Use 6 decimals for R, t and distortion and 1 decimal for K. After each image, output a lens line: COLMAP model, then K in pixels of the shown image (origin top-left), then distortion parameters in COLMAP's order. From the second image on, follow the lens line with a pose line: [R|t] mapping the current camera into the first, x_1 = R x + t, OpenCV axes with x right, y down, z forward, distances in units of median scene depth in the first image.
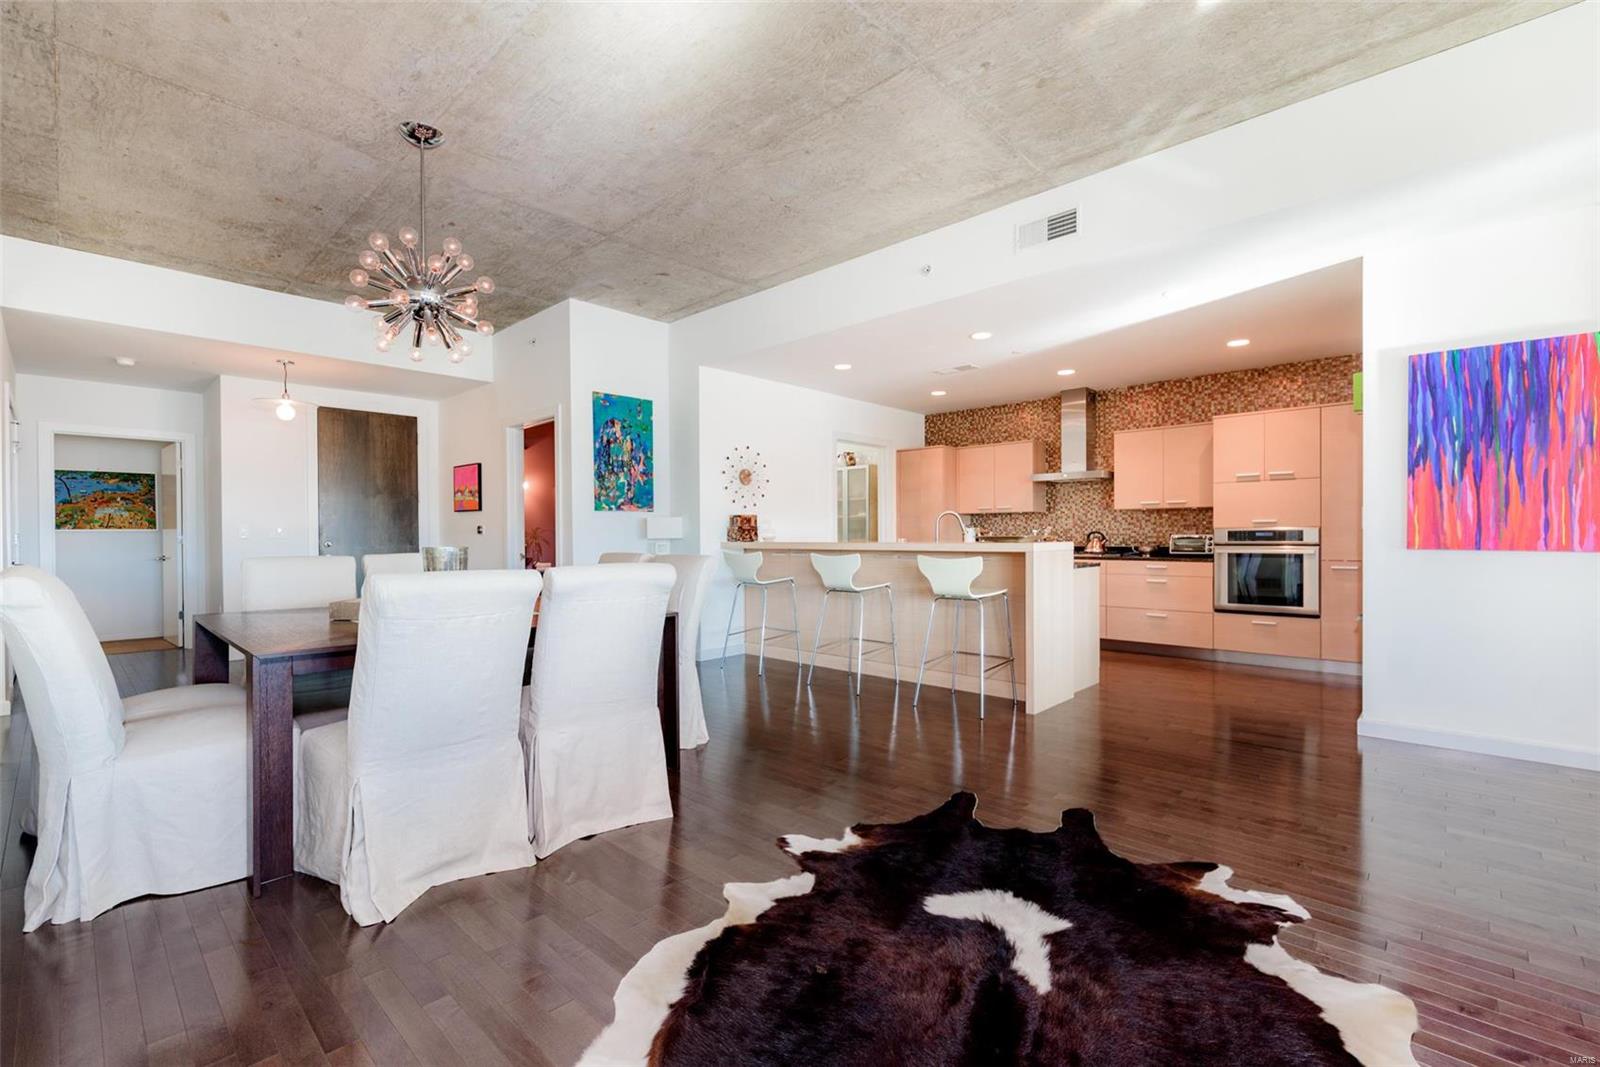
lens RADIAL K [[692.5, 0, 809.3], [0, 692.5, 541.3], [0, 0, 1]] dist [0.003077, -0.000496]
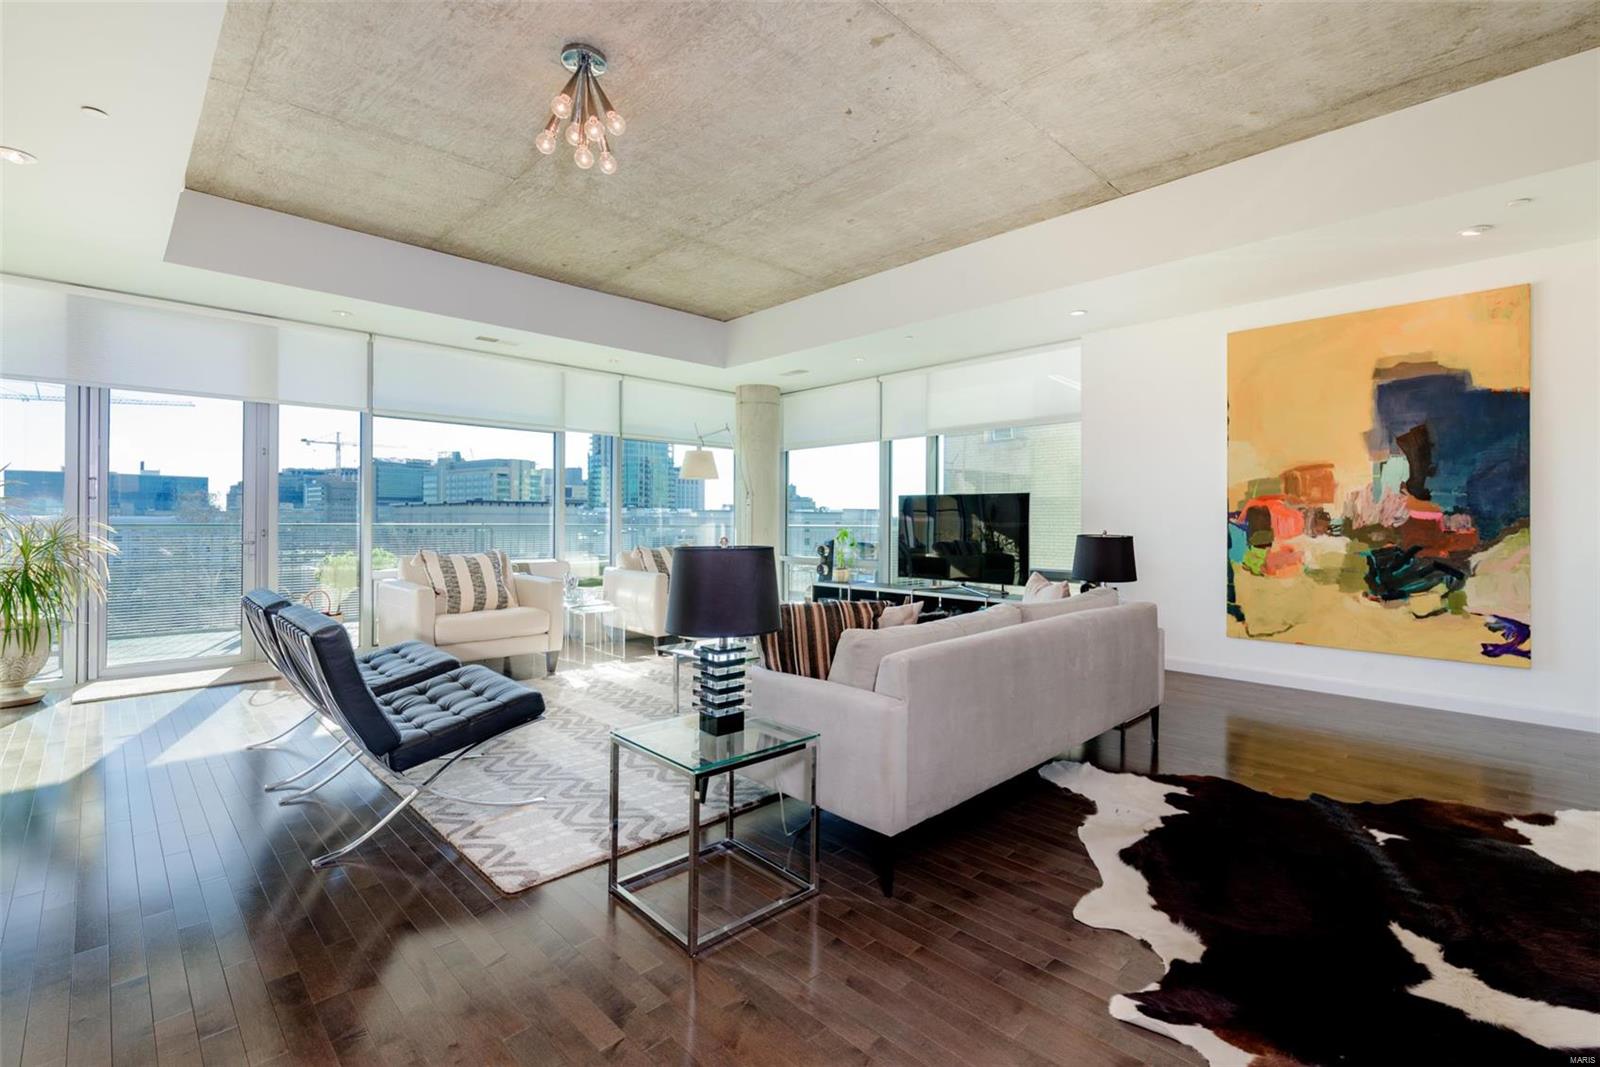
lens RADIAL K [[718.5, 0, 829.7], [0, 718.5, 523.6], [0, 0, 1]] dist [0.009469, -0.000139]
pose [[-0.999518, 0.000967, 0.031016, 0.338677], [0.001425, 0.999890, 0.014739, -0.006894], [-0.030998, 0.014776, -0.999410, 0.610278]]
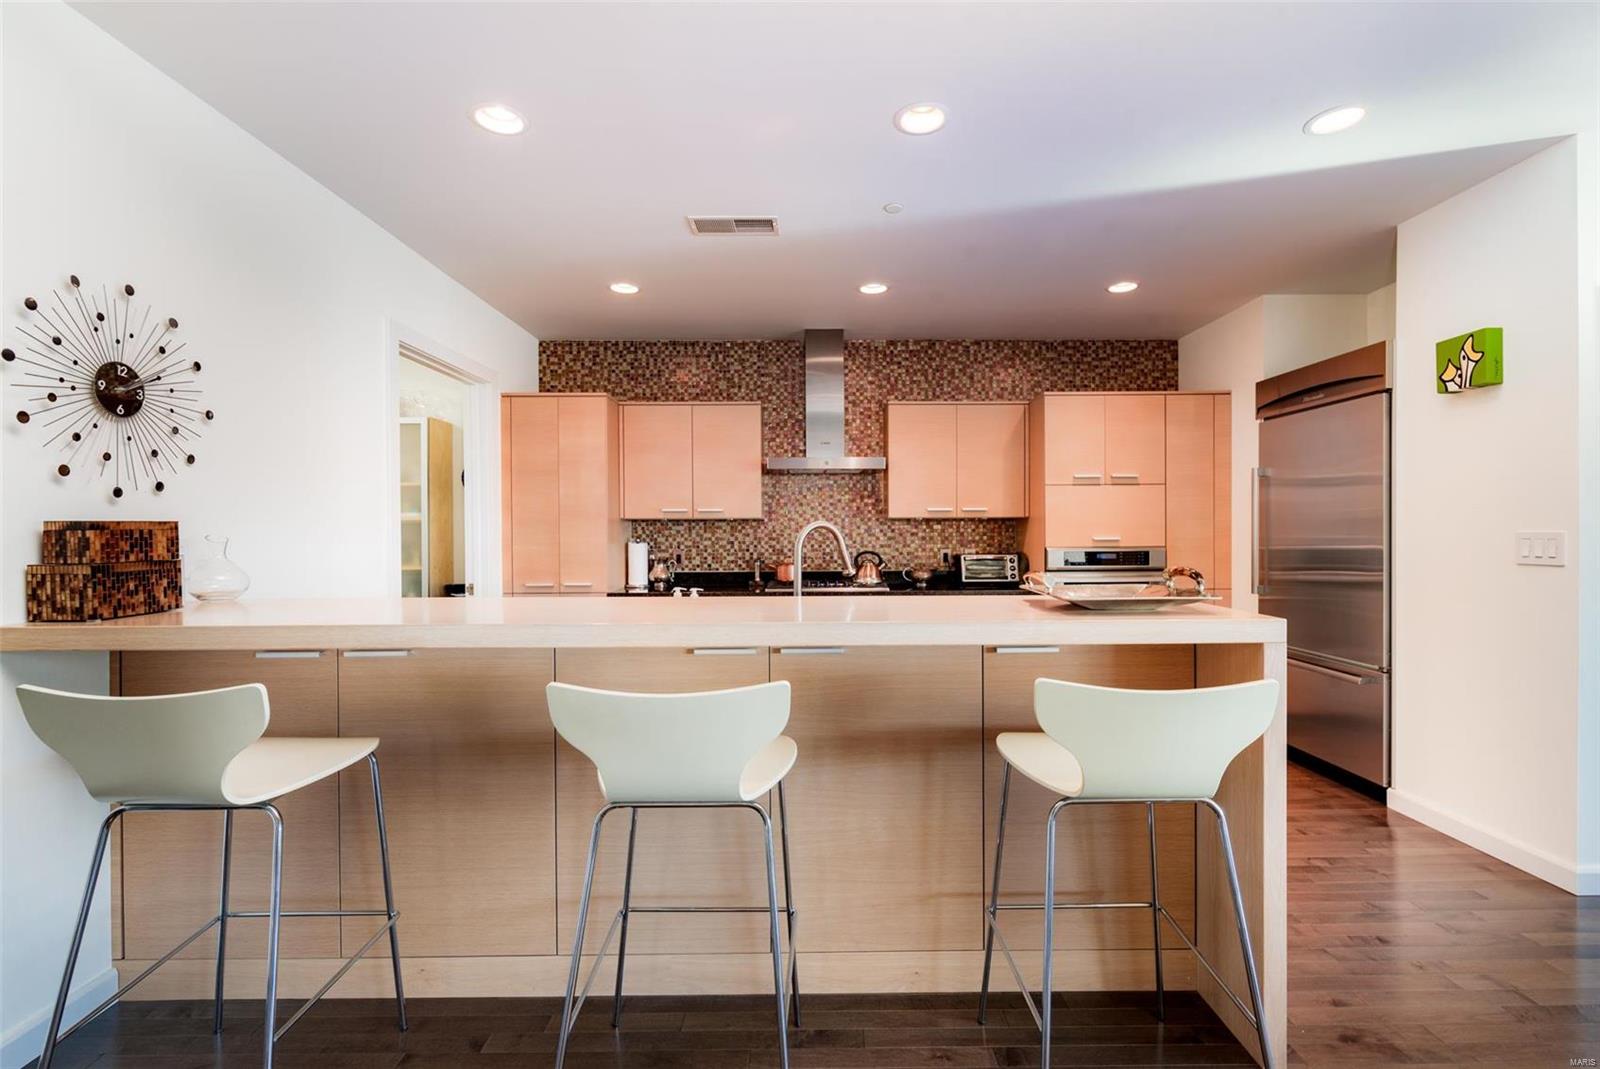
lens RADIAL K [[701.5, 0, 813.9], [0, 701.5, 535.3], [0, 0, 1]] dist [0.002665, -0.000154]
pose [[0.725107, -0.002987, 0.688630, -0.090212], [0.006998, 0.999971, -0.003032, -0.030967], [-0.688600, 0.007017, 0.725107, 0.631274]]
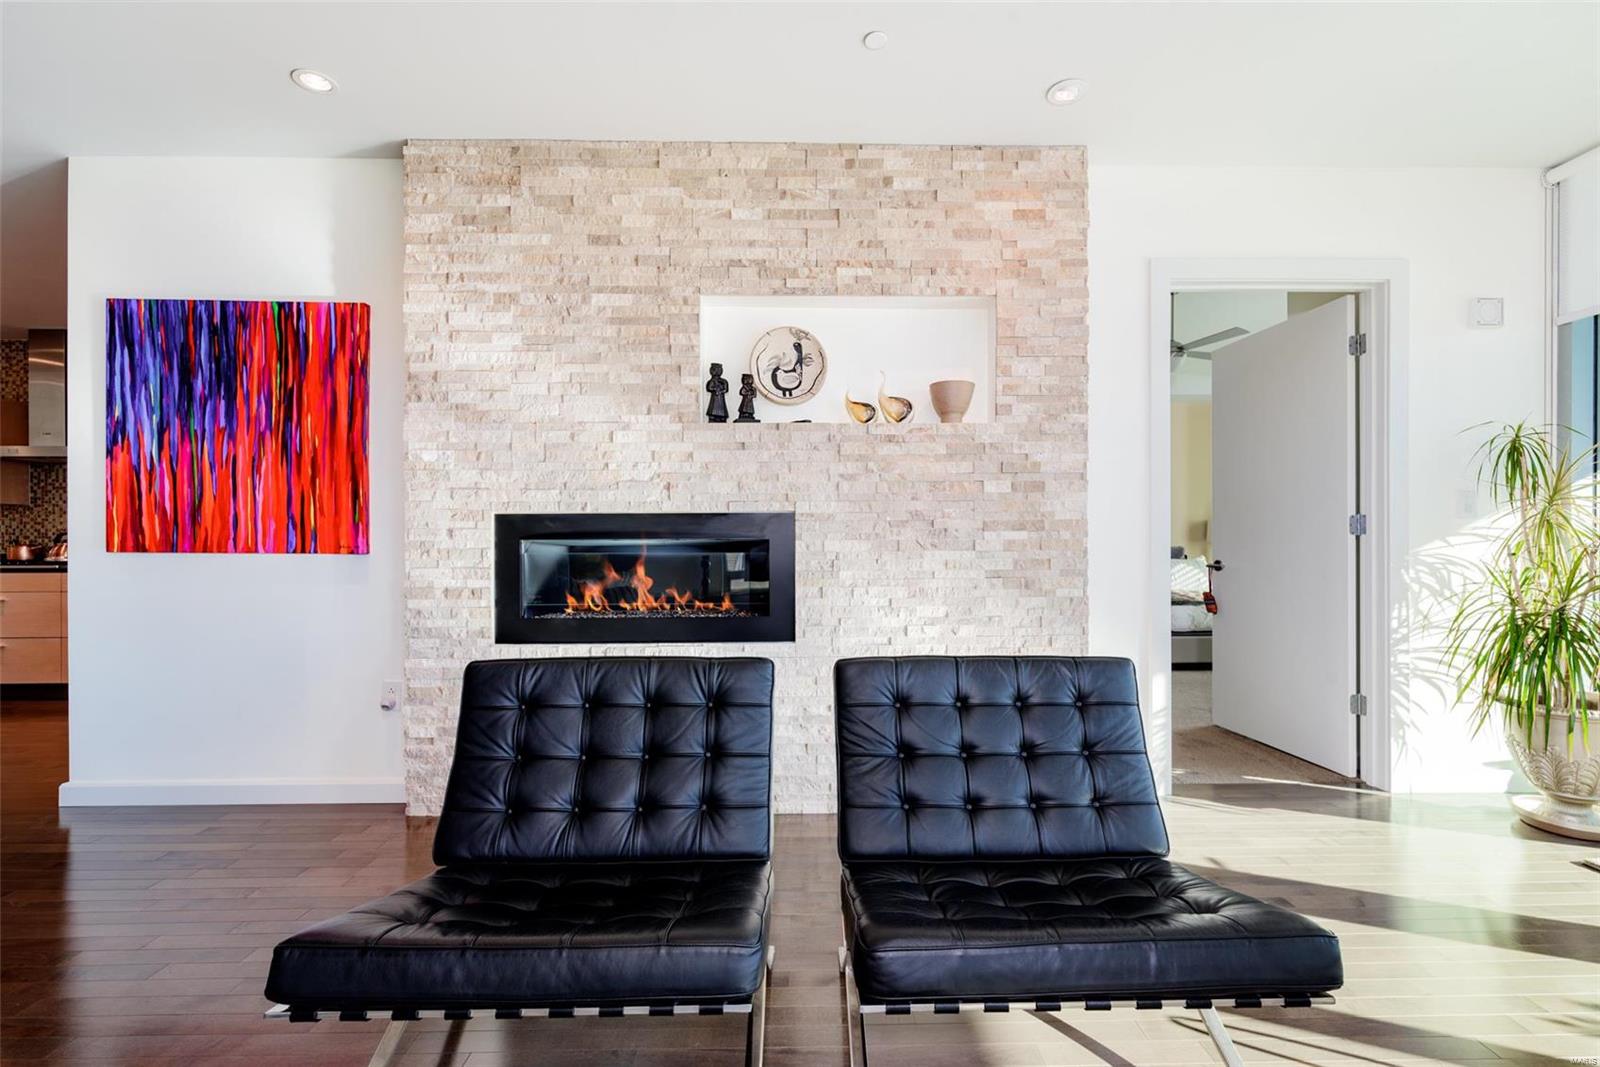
lens RADIAL K [[692.5, 0, 808.8], [0, 692.5, 540.7], [0, 0, 1]] dist [0.003077, -0.000496]
pose [[0.719369, 0.002786, 0.694622, 0.529728], [0.004998, 0.999945, -0.009186, 0.005502], [-0.694610, 0.010080, 0.719316, -0.046925]]
